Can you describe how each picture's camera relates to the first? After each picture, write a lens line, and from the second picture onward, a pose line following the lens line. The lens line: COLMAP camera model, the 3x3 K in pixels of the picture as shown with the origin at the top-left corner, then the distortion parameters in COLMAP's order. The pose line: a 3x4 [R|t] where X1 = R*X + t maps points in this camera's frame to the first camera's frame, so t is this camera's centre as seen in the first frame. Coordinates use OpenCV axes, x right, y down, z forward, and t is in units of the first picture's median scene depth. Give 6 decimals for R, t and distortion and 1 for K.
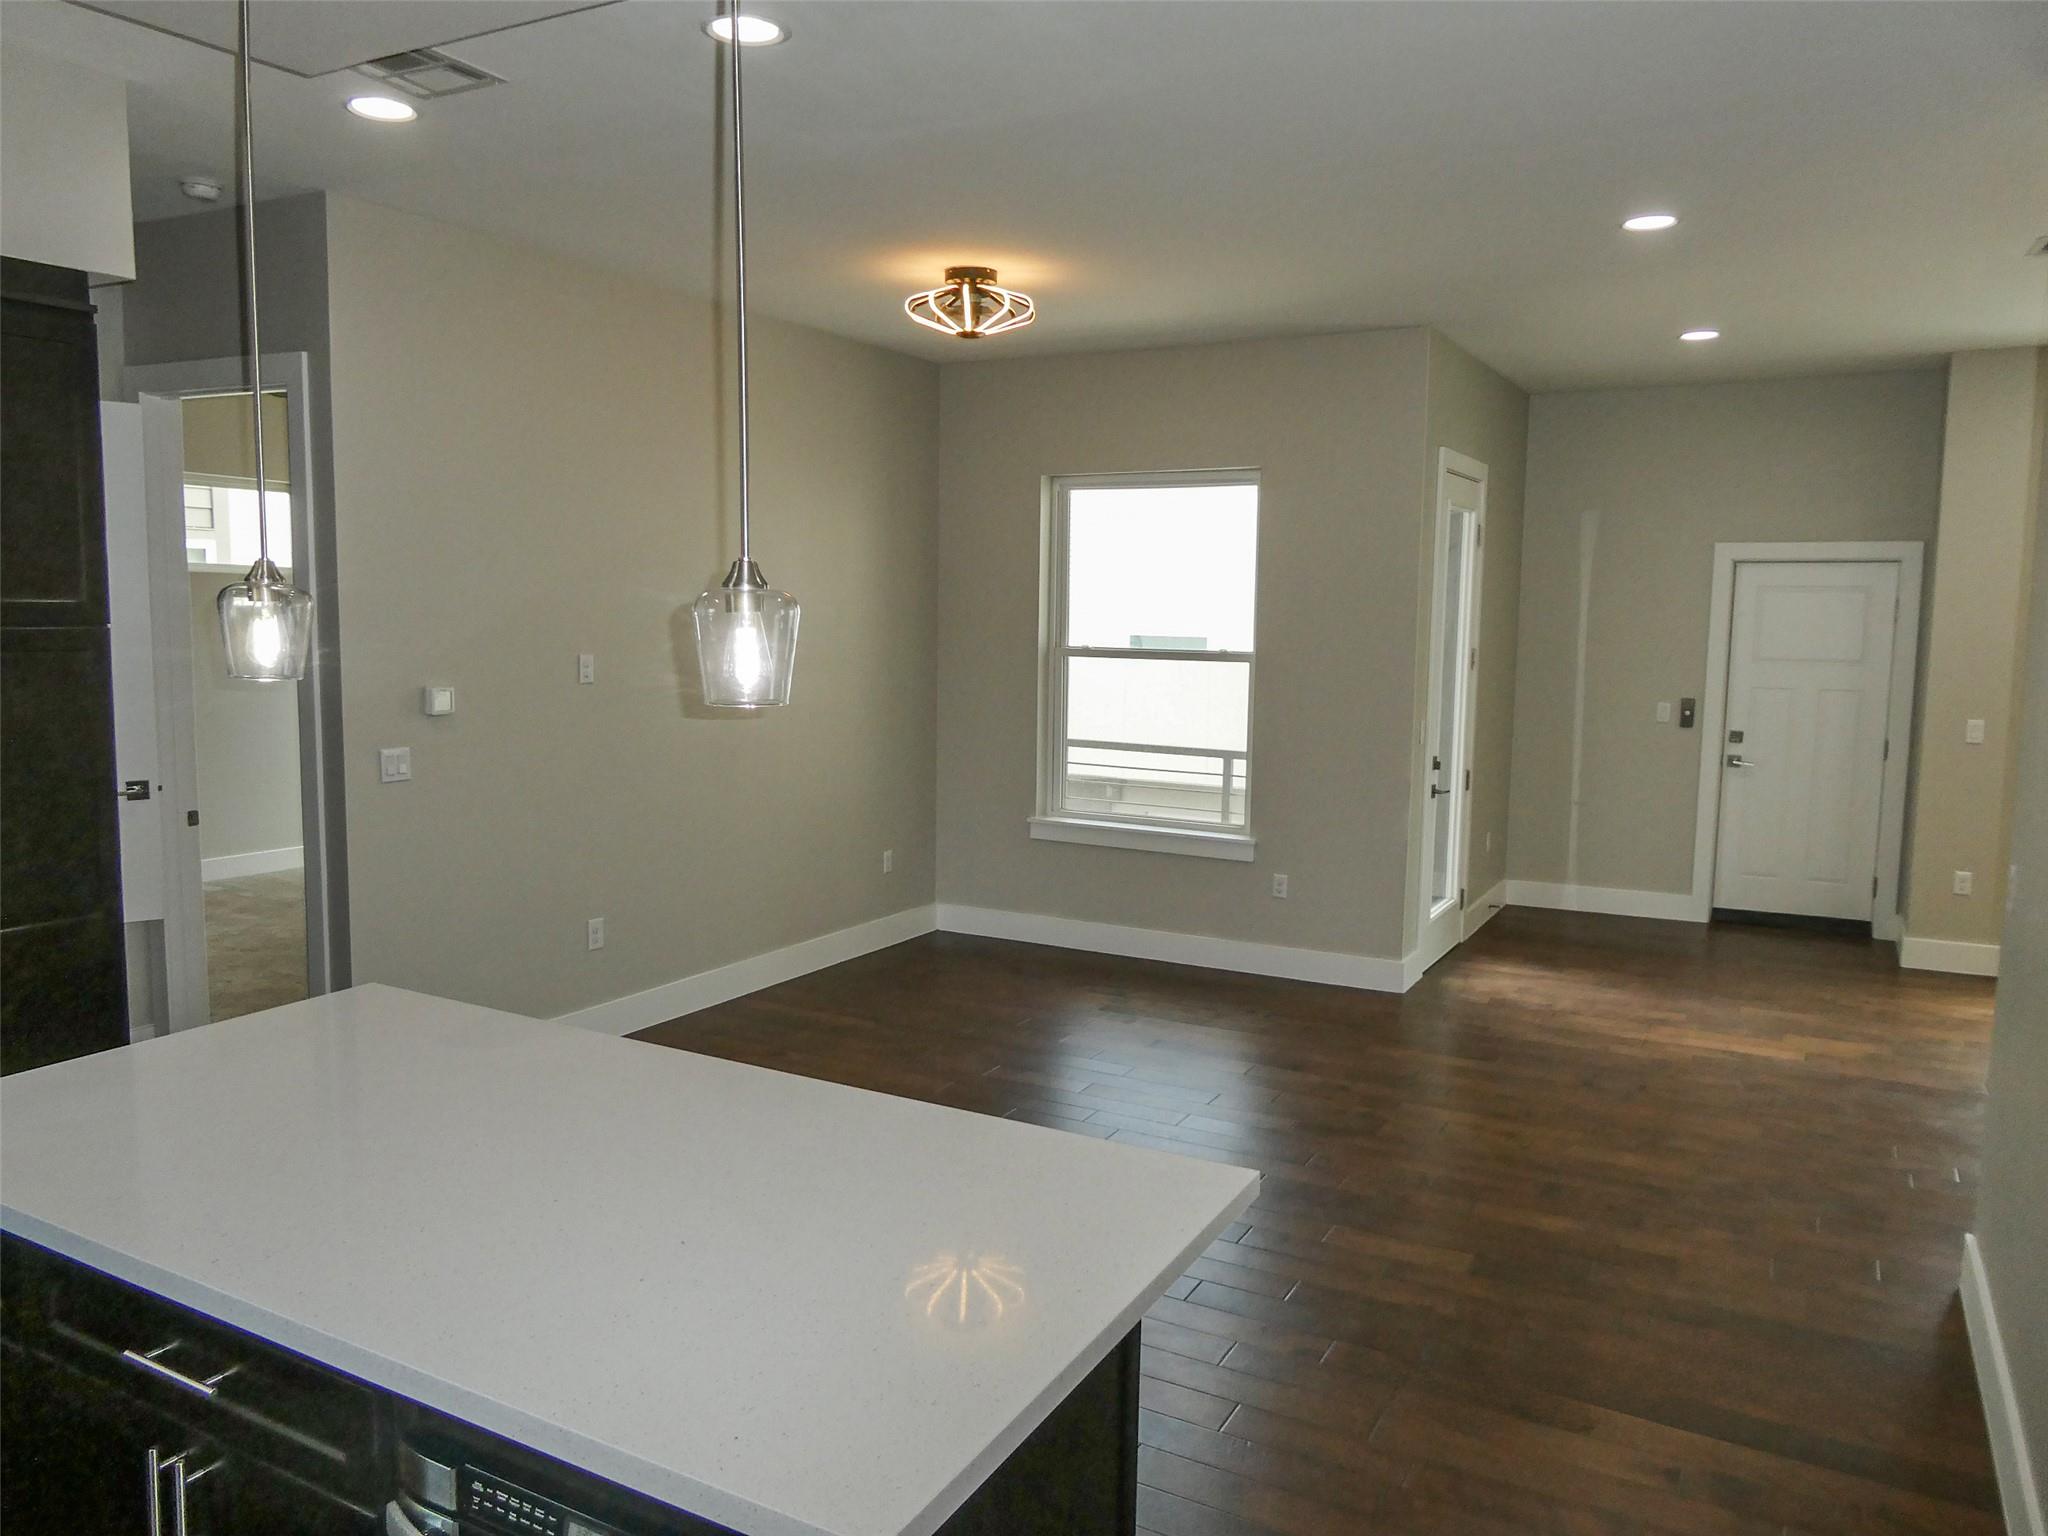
lens RADIAL K [[1424.9, 0, 1041.6], [0, 1424.9, 775.4], [0, 0, 1]] dist [0.008057, 0.002285]
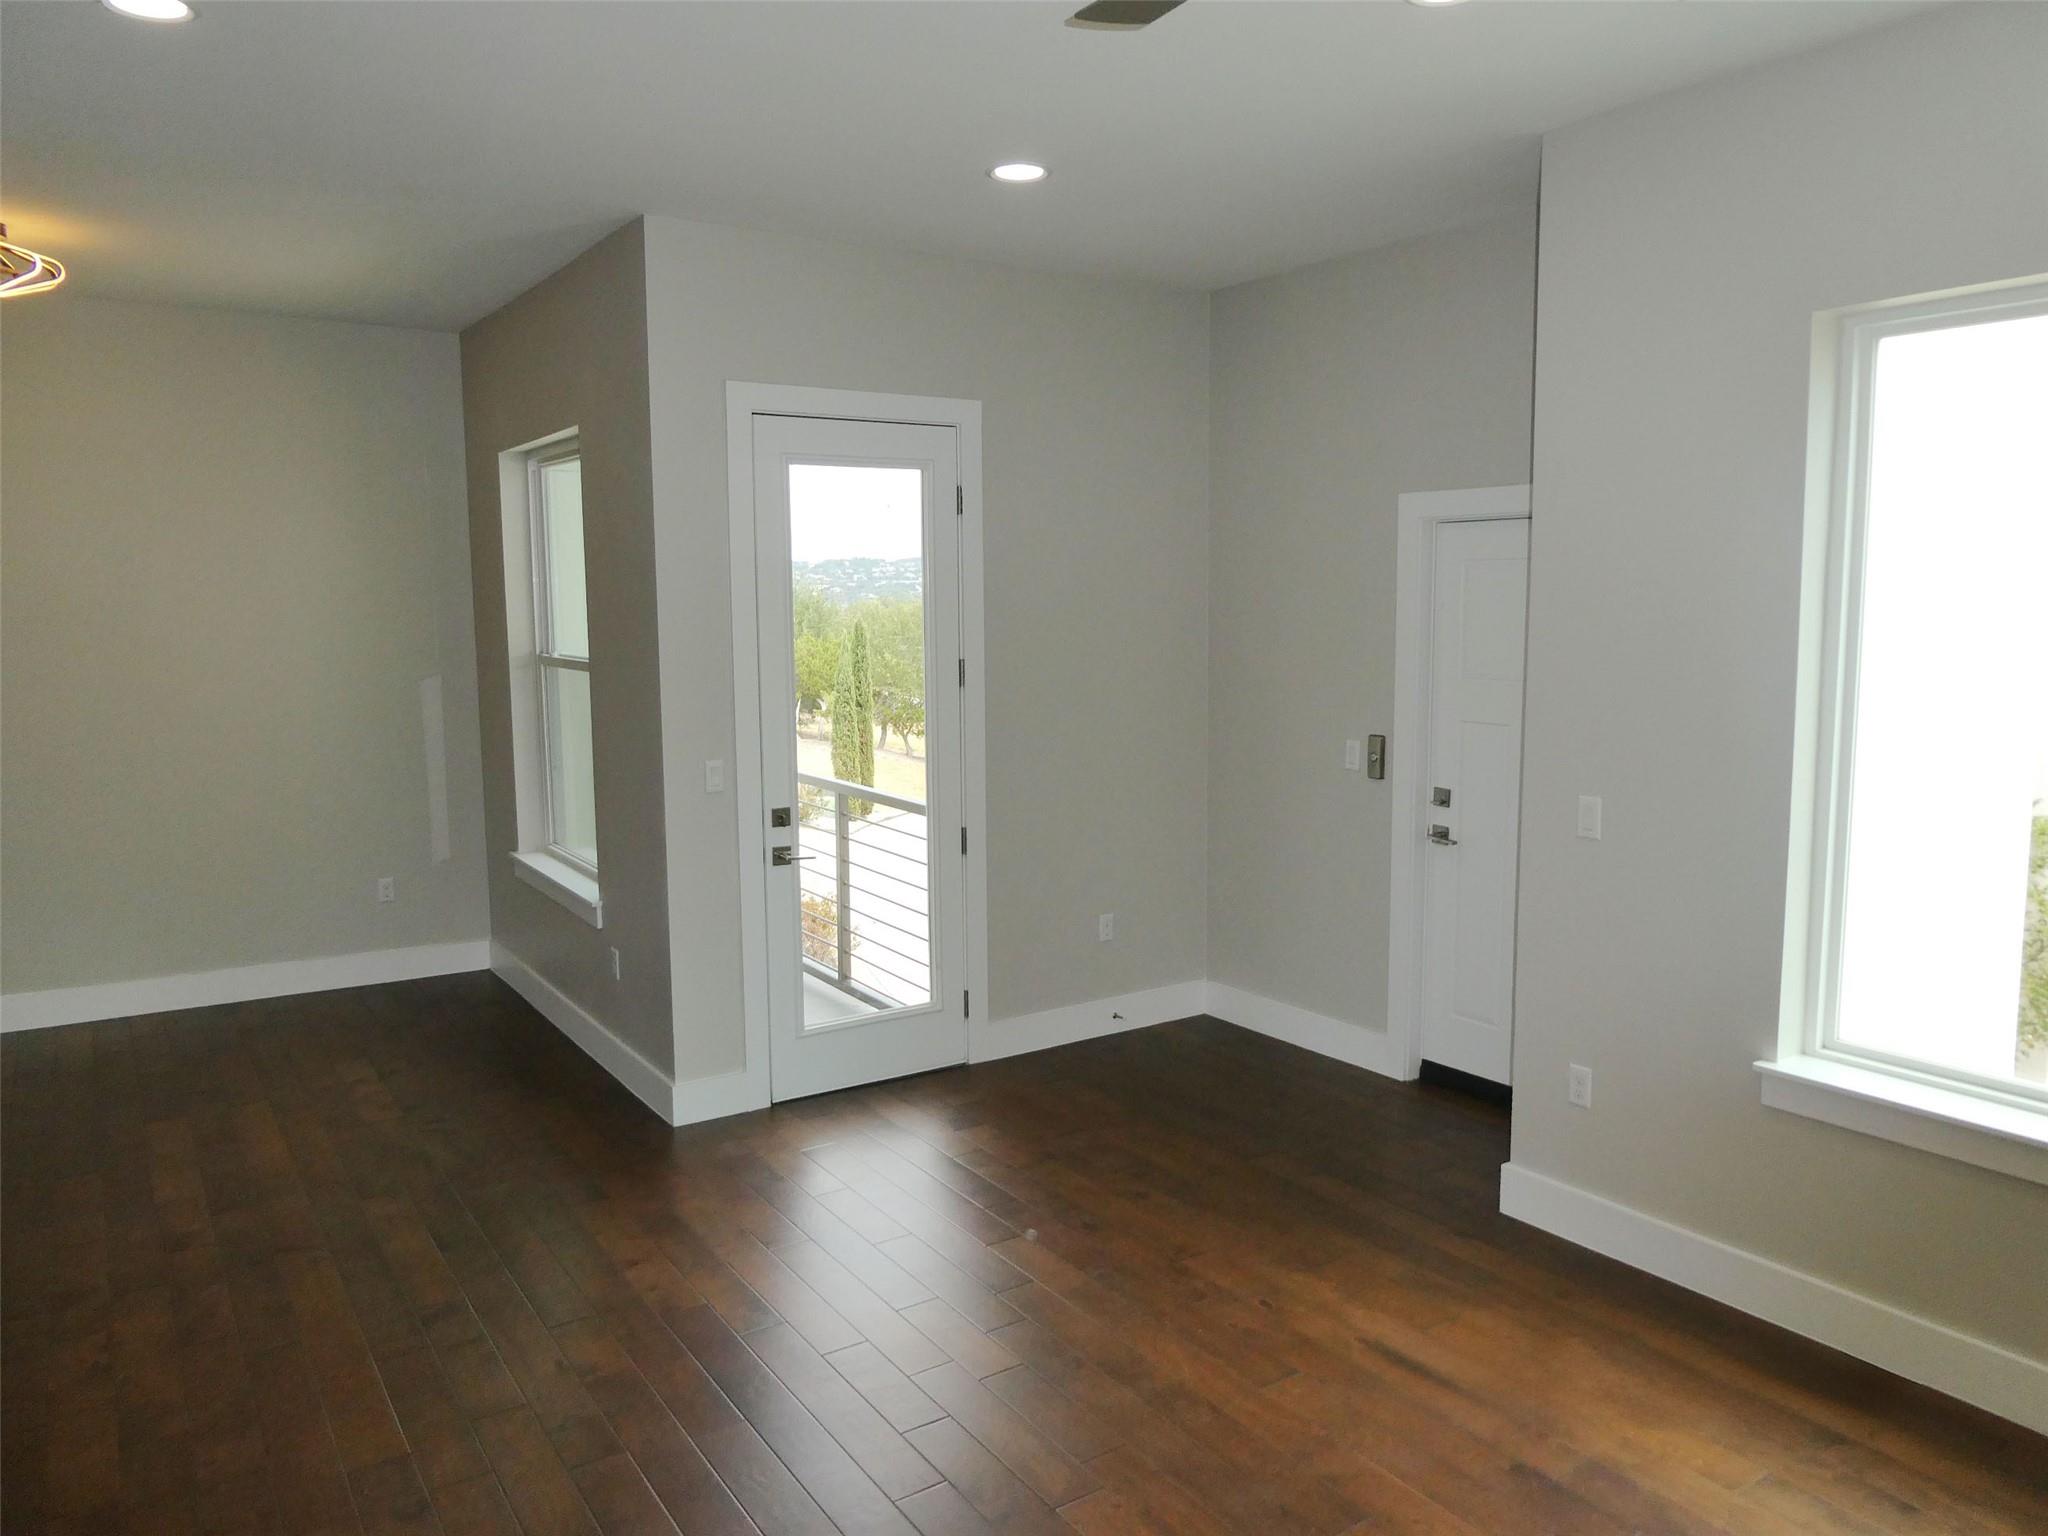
lens RADIAL K [[1424.9, 0, 1026.6], [0, 1424.9, 759.6], [0, 0, 1]] dist [0.008057, 0.002285]
pose [[0.883201, 0.030696, -0.467990, 0.617127], [-0.038601, 0.999228, -0.007308, -0.031792], [0.467404, 0.024520, 0.883704, 0.350853]]
